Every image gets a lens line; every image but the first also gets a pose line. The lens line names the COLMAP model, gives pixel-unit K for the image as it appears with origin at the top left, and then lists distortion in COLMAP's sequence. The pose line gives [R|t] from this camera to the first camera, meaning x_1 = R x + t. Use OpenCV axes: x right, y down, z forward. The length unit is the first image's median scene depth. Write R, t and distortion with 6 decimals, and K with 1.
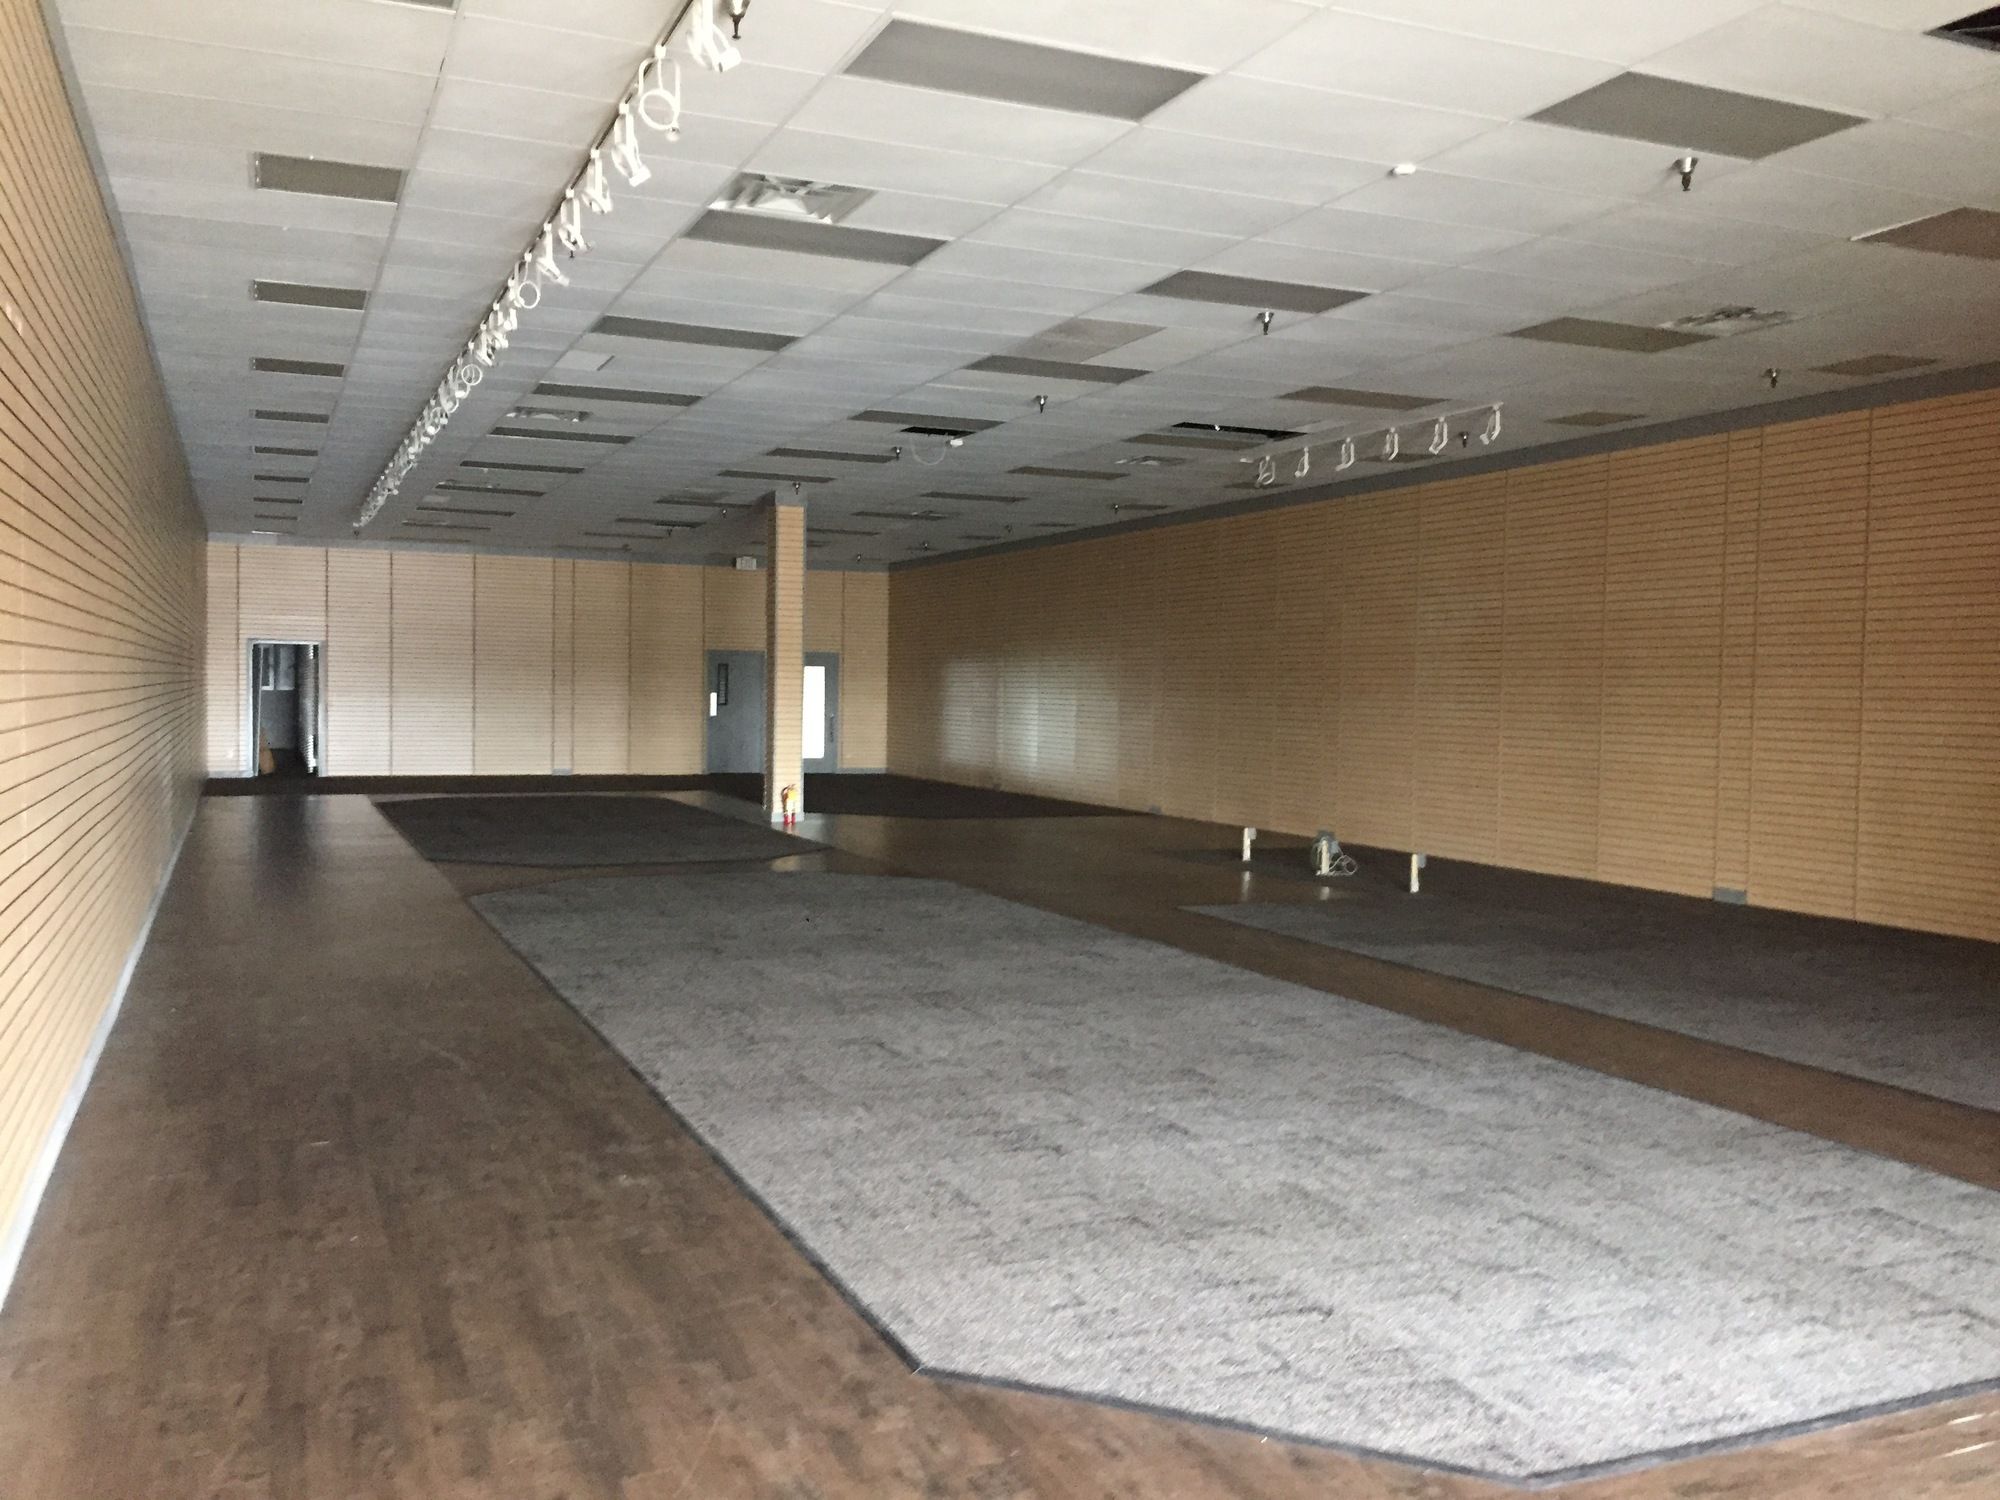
lens RADIAL K [[1725.6, 0, 1000.0], [0, 1725.6, 750.0], [0, 0, 1]] dist [0.102236, -0.149404]
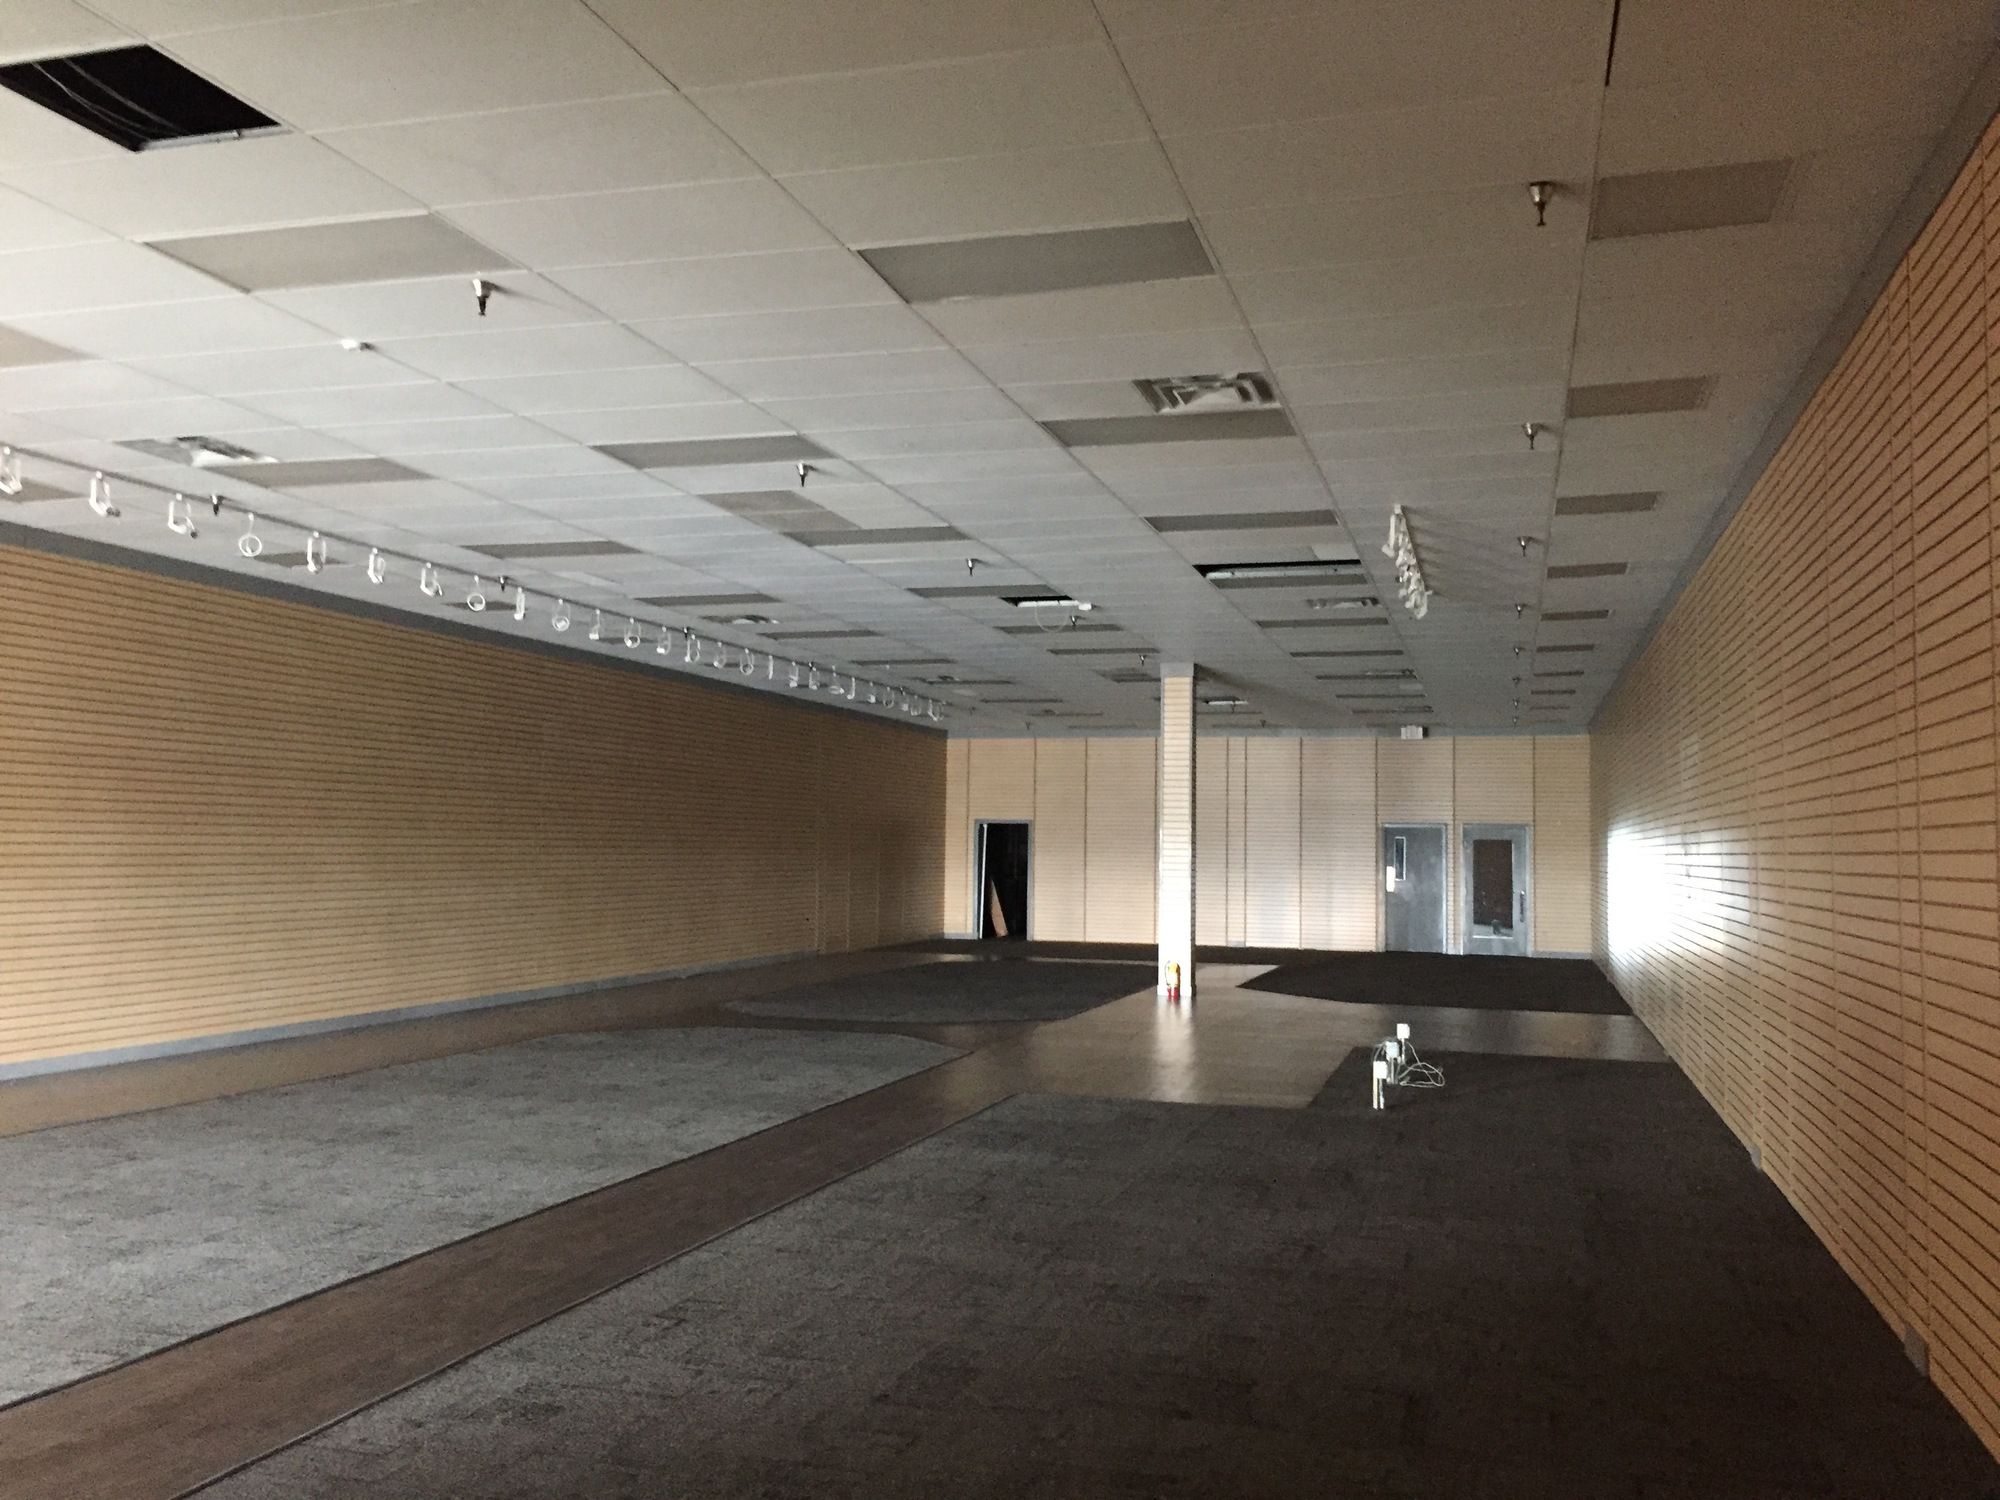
lens RADIAL K [[1725.6, 0, 1000.0], [0, 1725.6, 750.0], [0, 0, 1]] dist [0.102236, -0.149404]
pose [[0.765752, -0.043572, -0.641658, 0.751779], [-0.024198, 0.995044, -0.096447, 0.002191], [0.642681, 0.089381, 0.760902, 0.295107]]
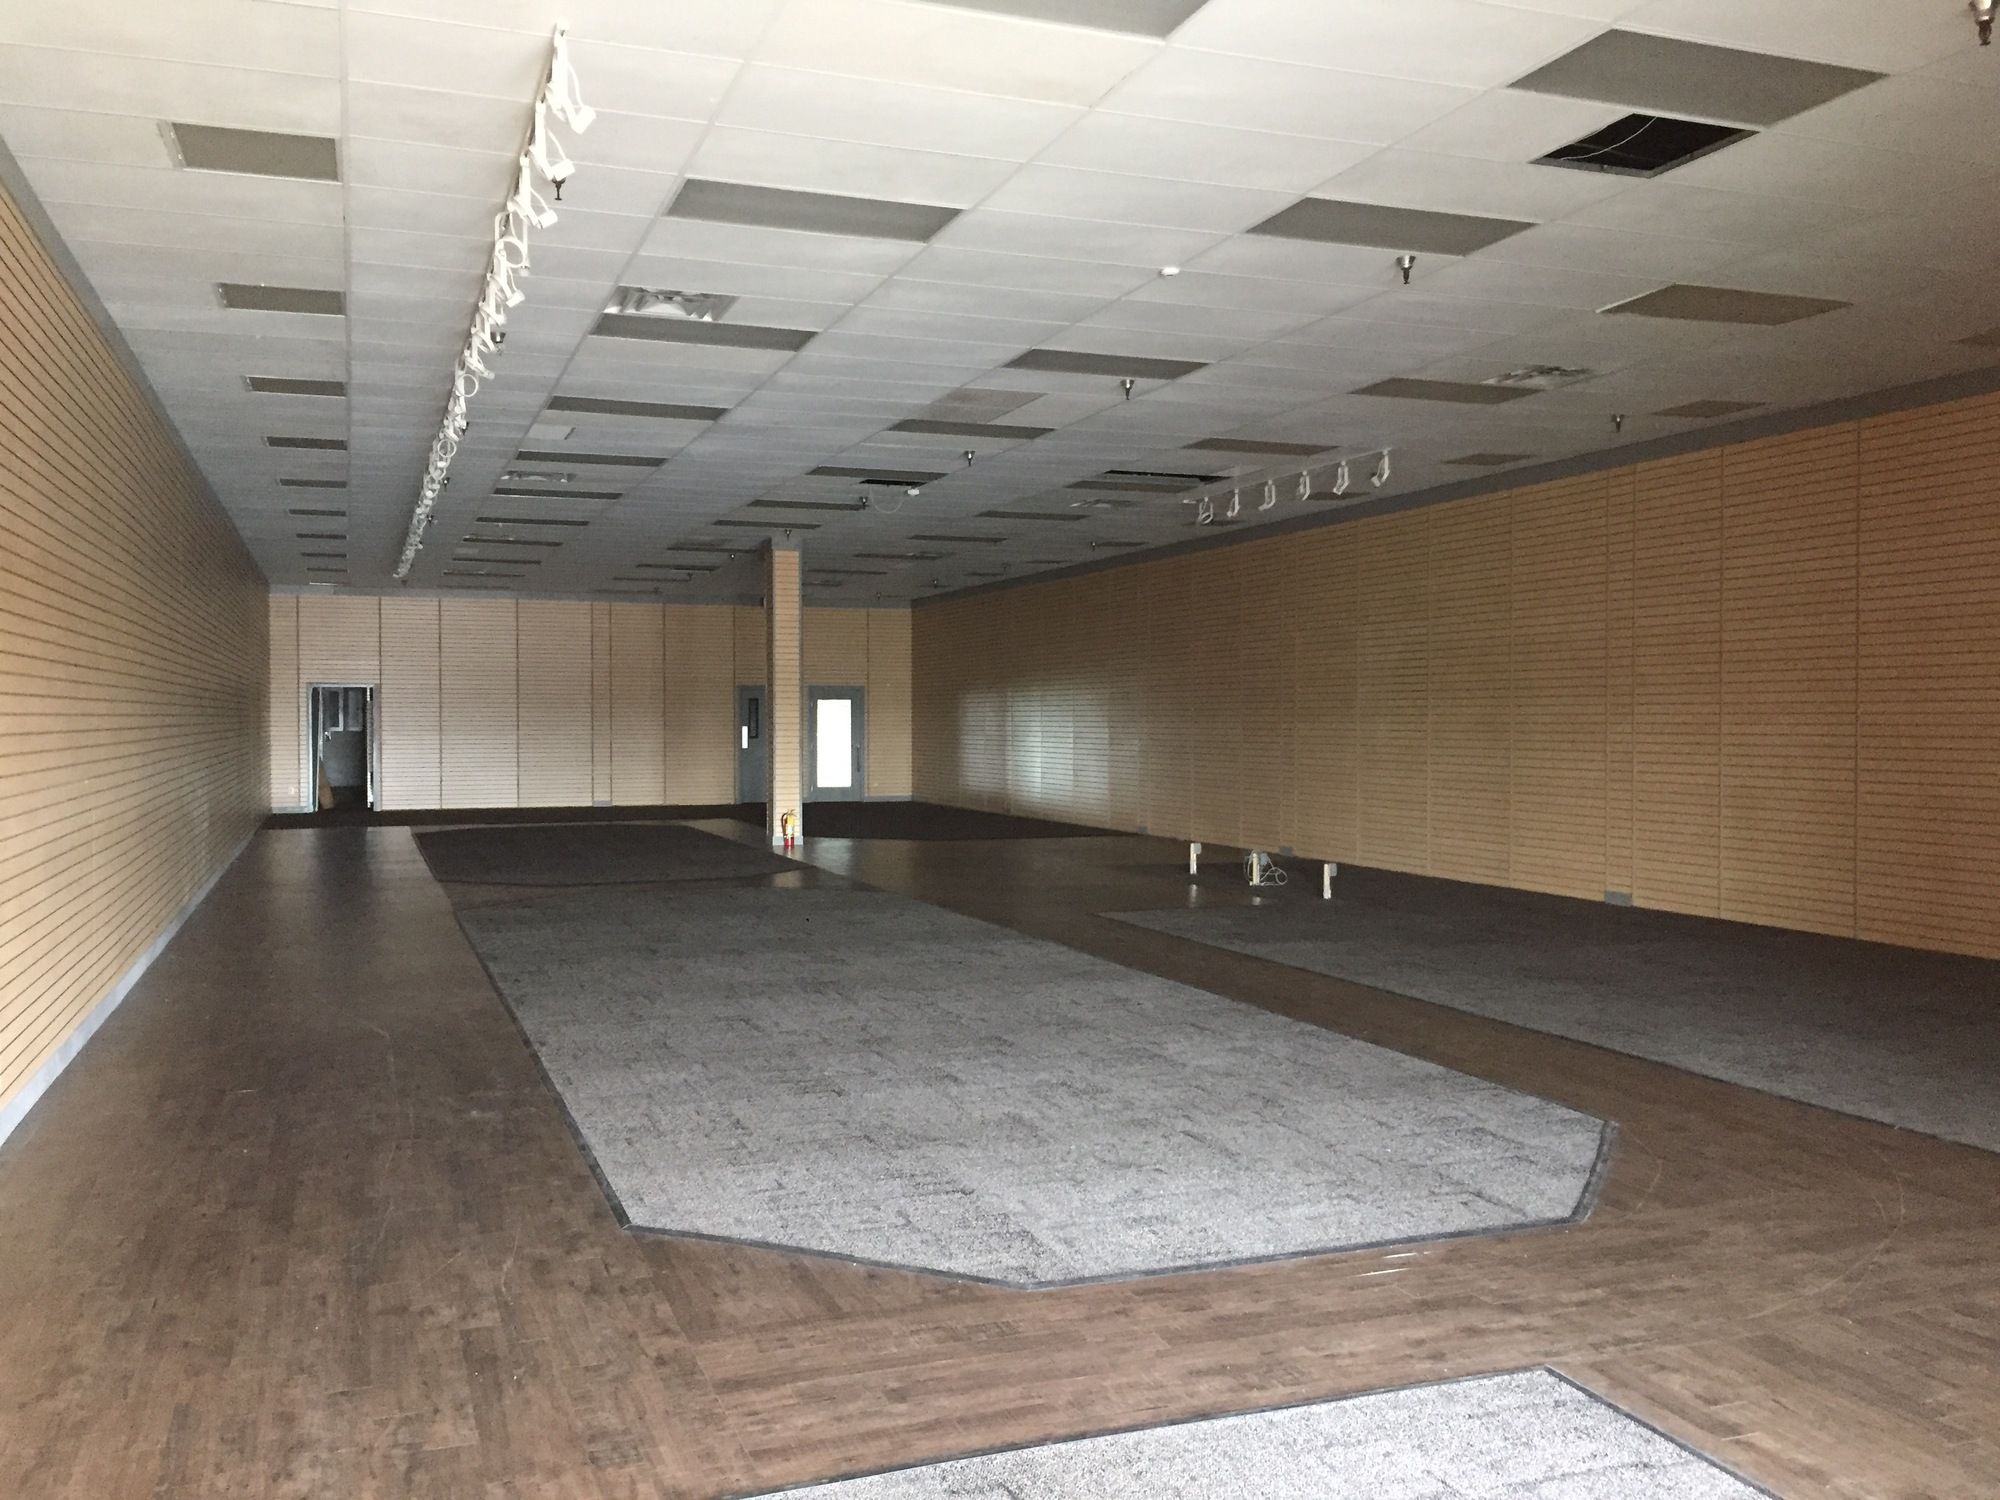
lens RADIAL K [[1734.2, 0, 1000.0], [0, 1734.2, 750.0], [0, 0, 1]] dist [0.089197, -0.123300]
pose [[0.998610, -0.015334, -0.050418, 0.106073], [0.014428, 0.999729, -0.018287, 0.007000], [0.050685, 0.017534, 0.998561, -0.110596]]
